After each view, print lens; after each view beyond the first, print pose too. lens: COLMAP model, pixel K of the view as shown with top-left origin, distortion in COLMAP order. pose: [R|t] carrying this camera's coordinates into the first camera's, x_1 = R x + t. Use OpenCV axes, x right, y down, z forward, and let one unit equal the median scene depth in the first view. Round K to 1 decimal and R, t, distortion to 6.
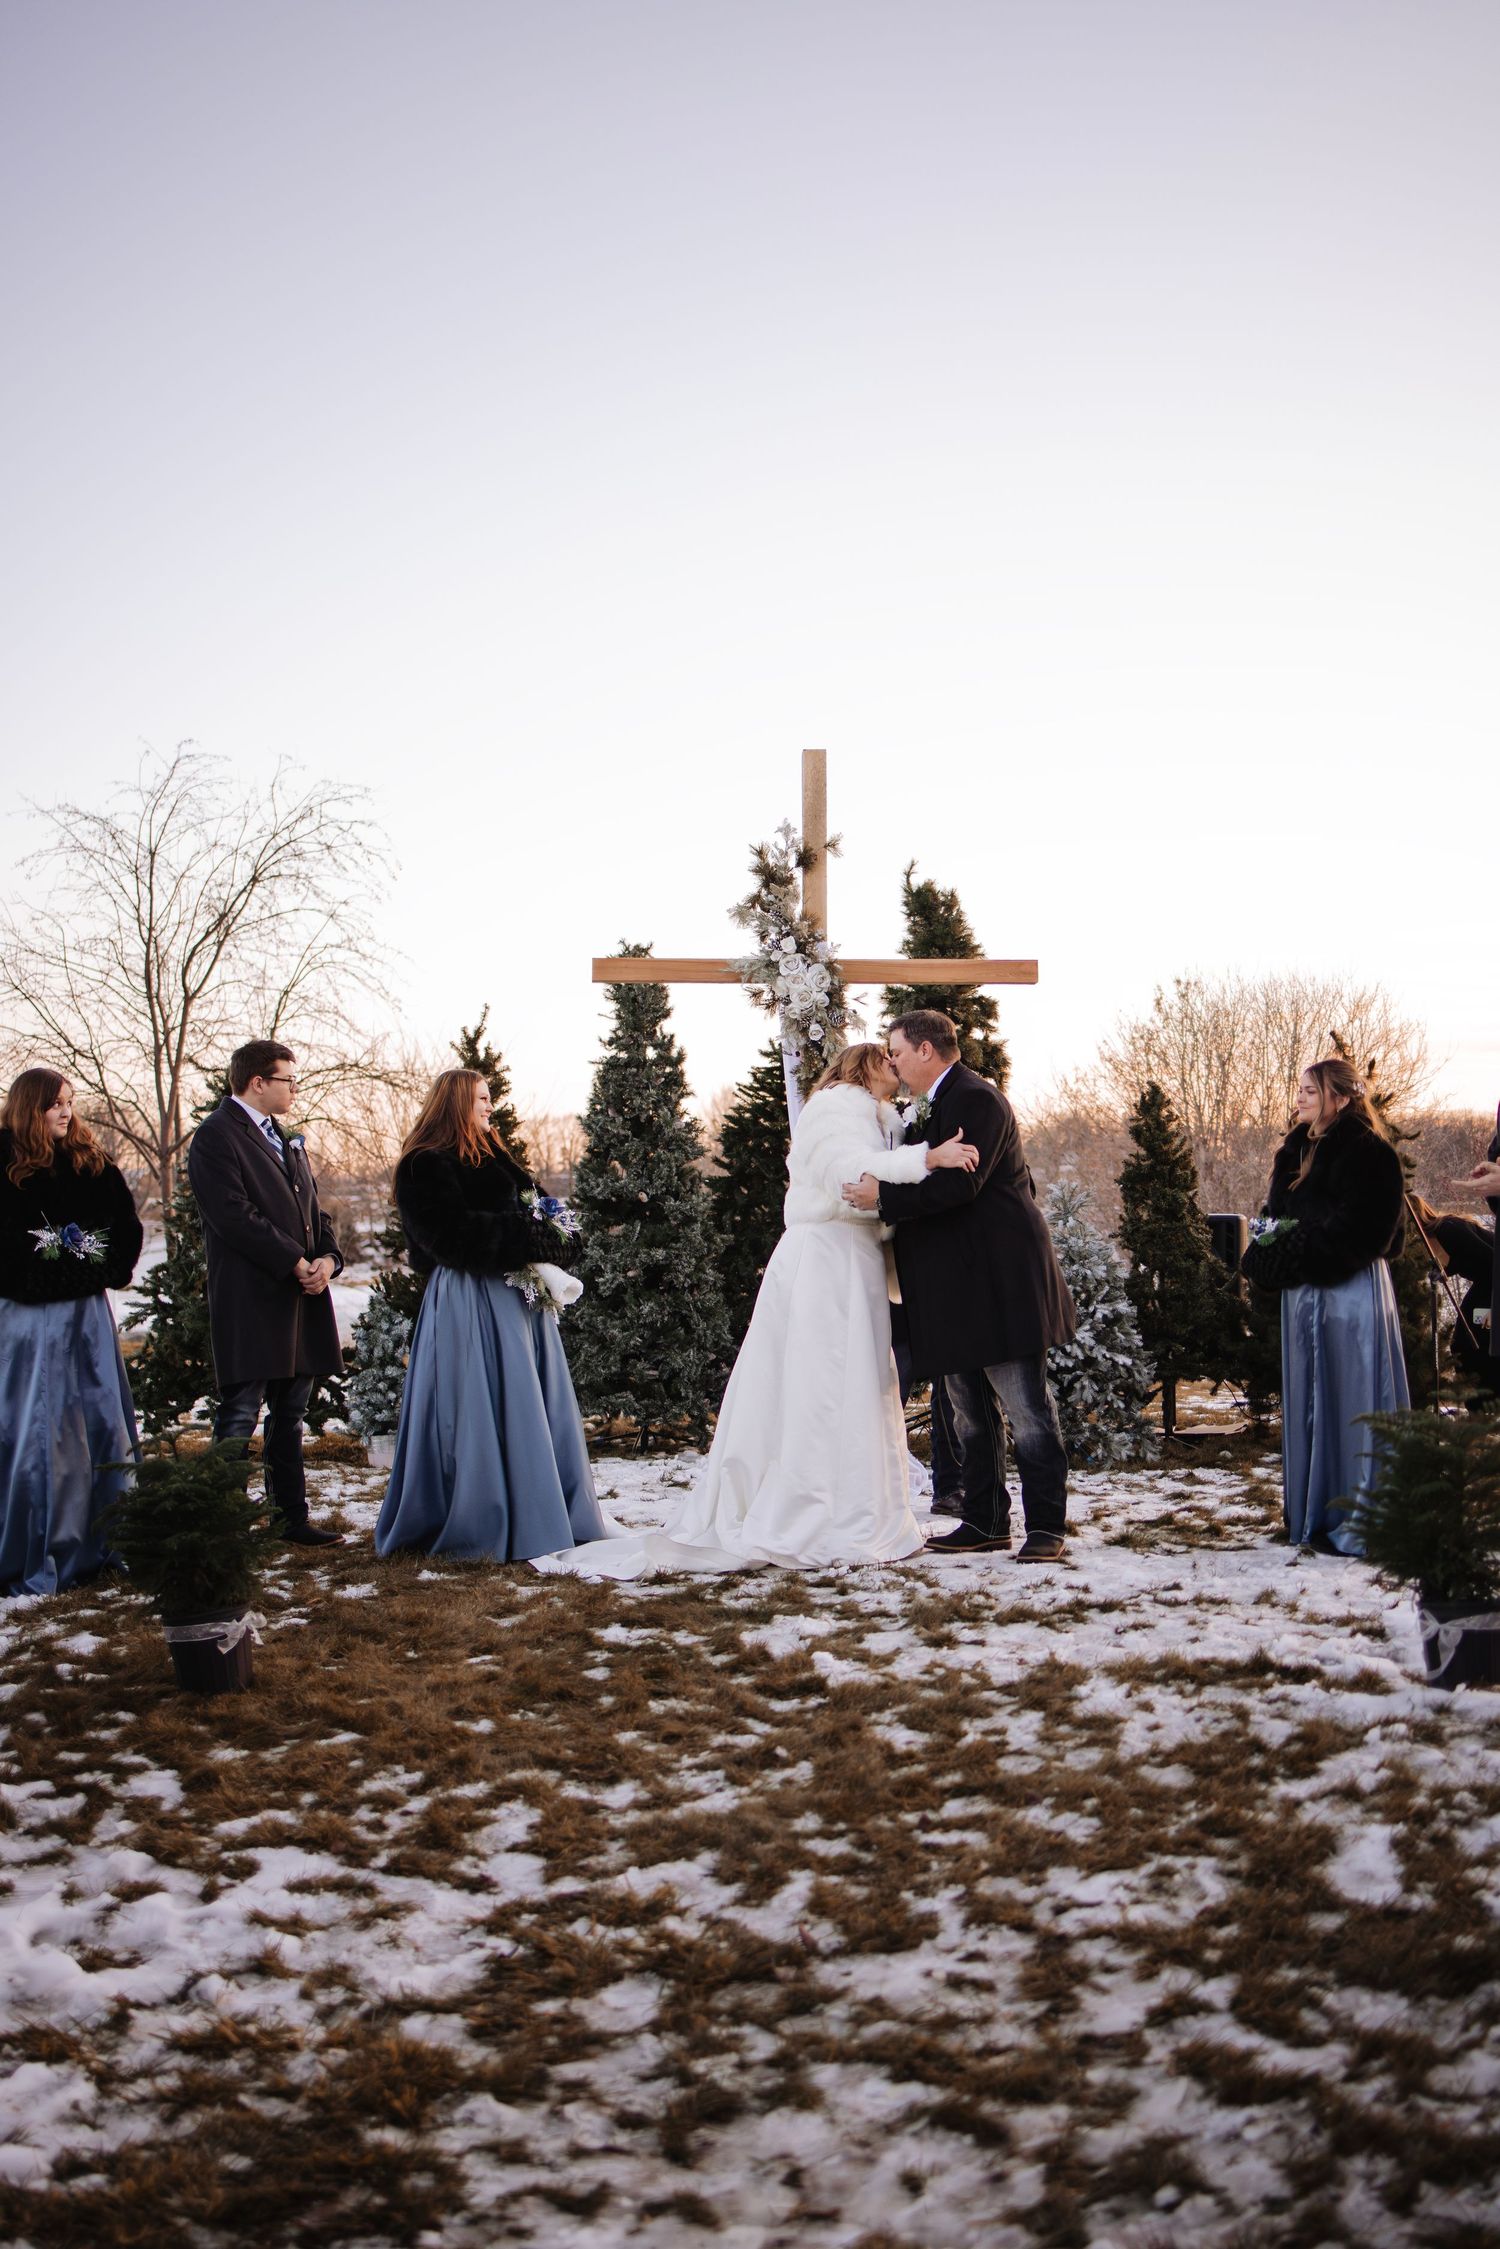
lens RADIAL K [[2363.4, 0, 736.2], [0, 2363.4, 1136.5], [0, 0, 1]] dist [-0.078548, 0.057627]
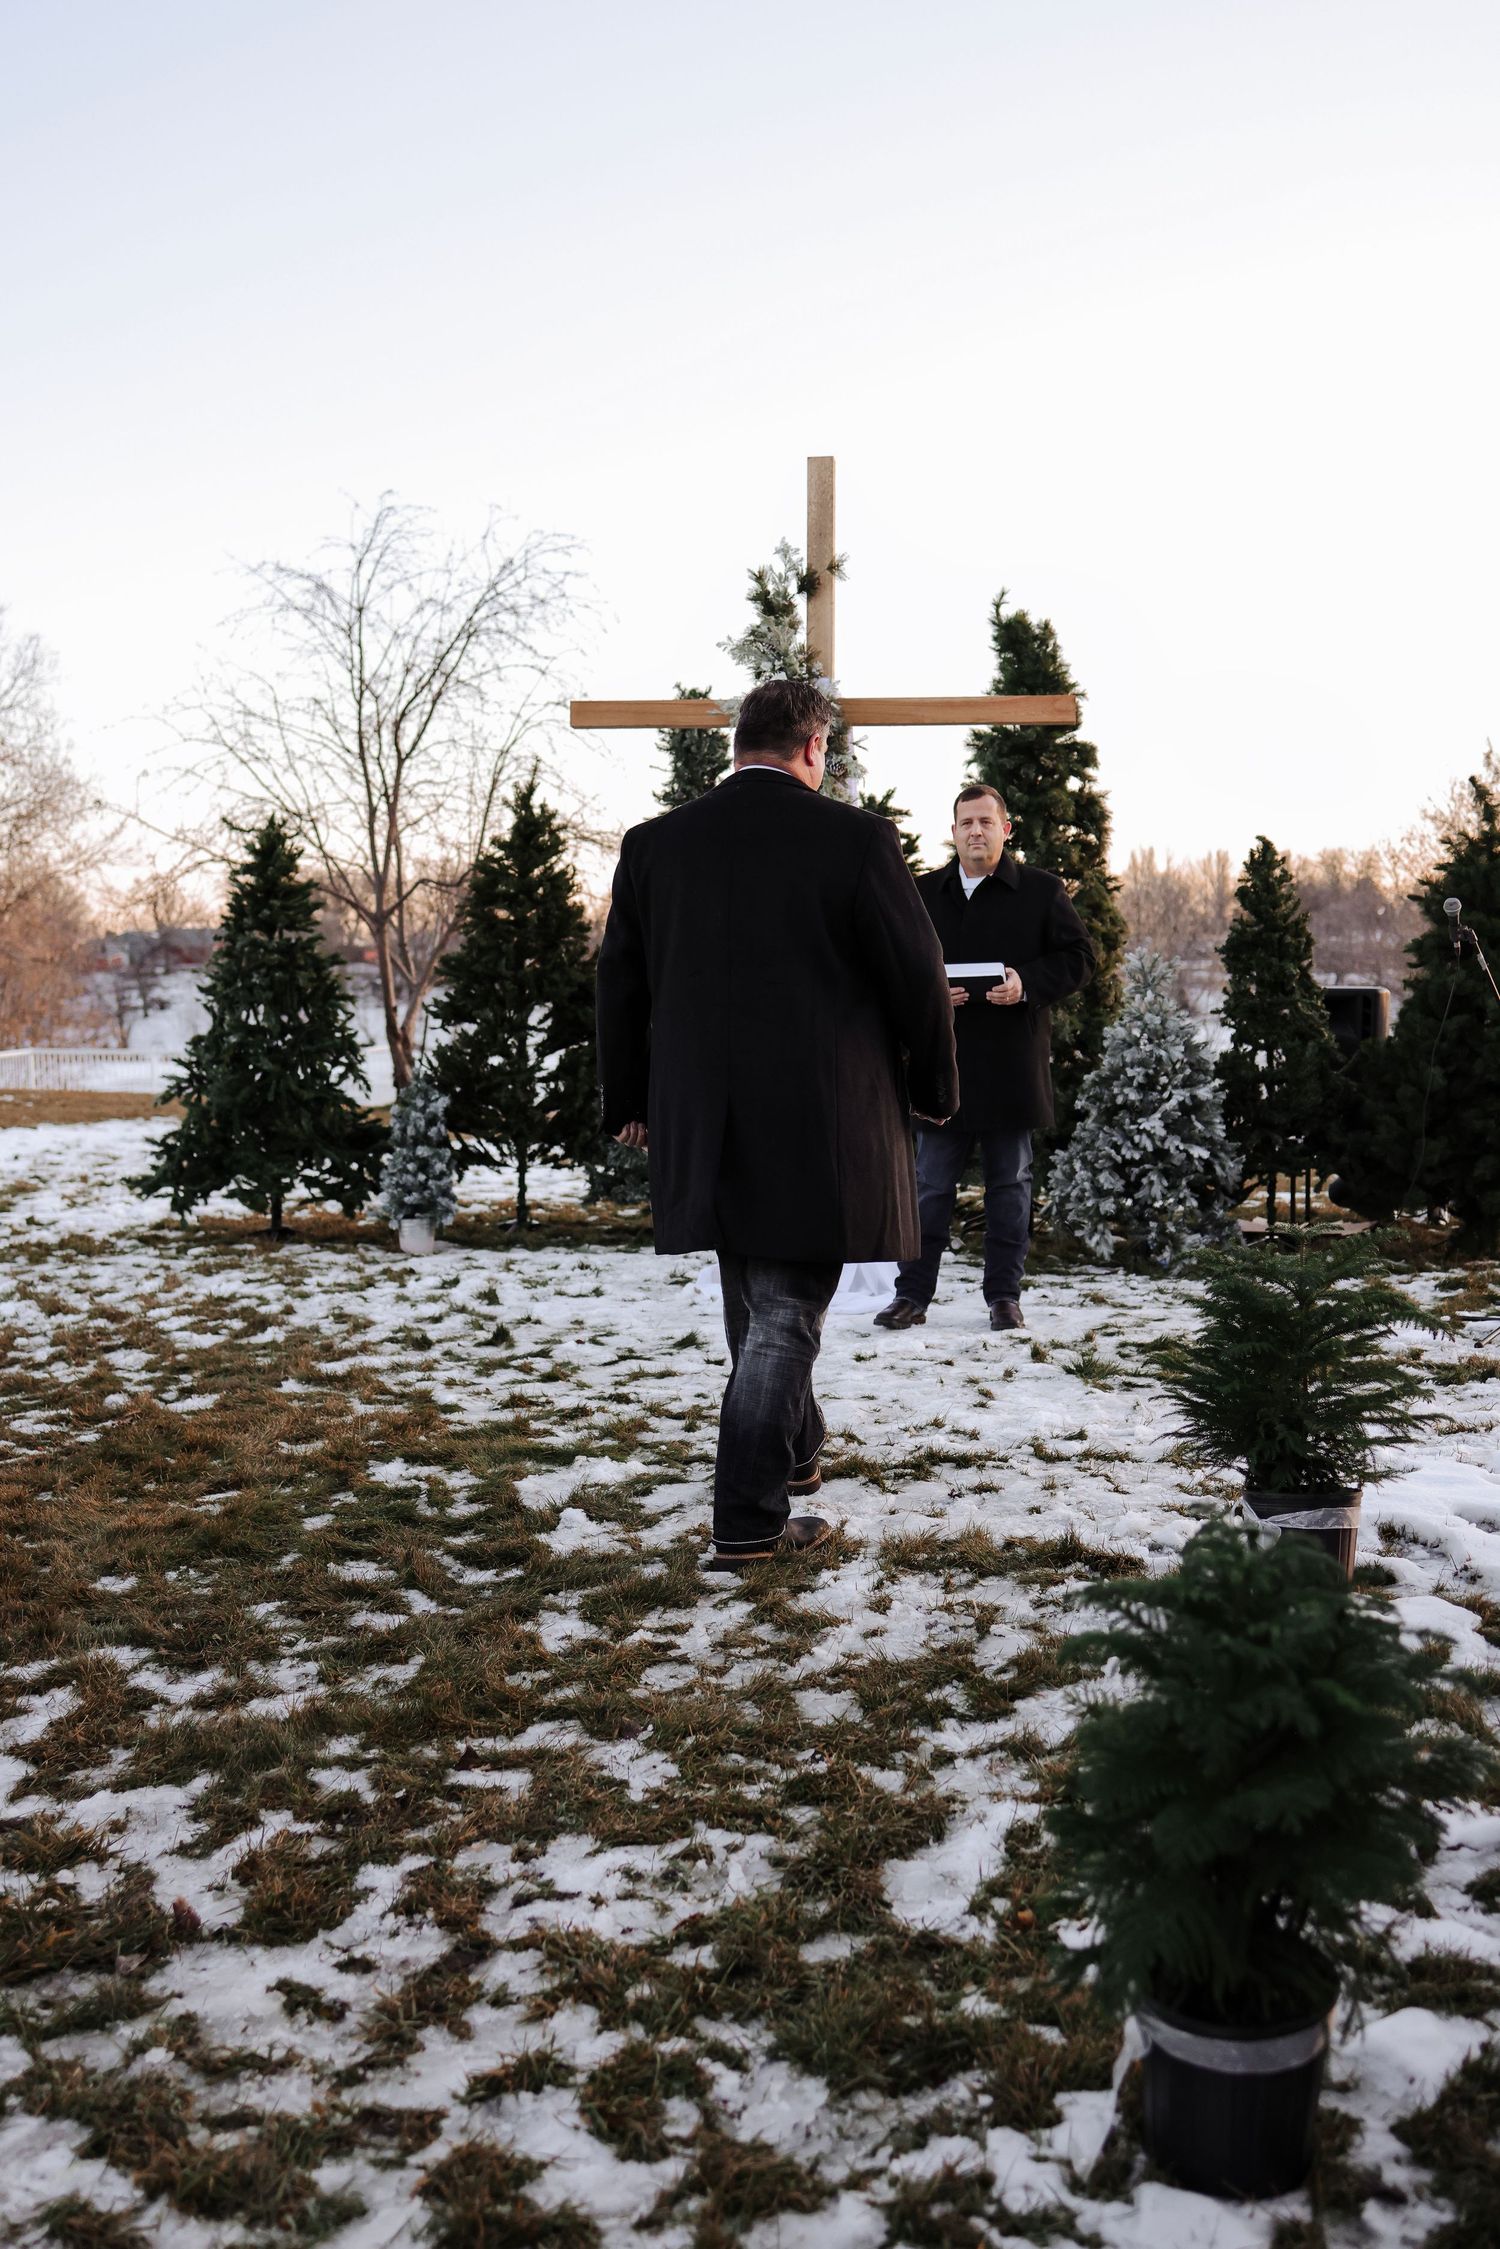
lens RADIAL K [[2337.4, 0, 750.0], [0, 2337.4, 1124.5], [0, 0, 1]] dist [-0.078589, 0.015551]
pose [[0.987949, 0.013464, -0.154194, 0.143627], [0.001359, 0.995416, 0.095631, 0.000272], [0.154775, -0.094688, 0.983402, 0.123345]]
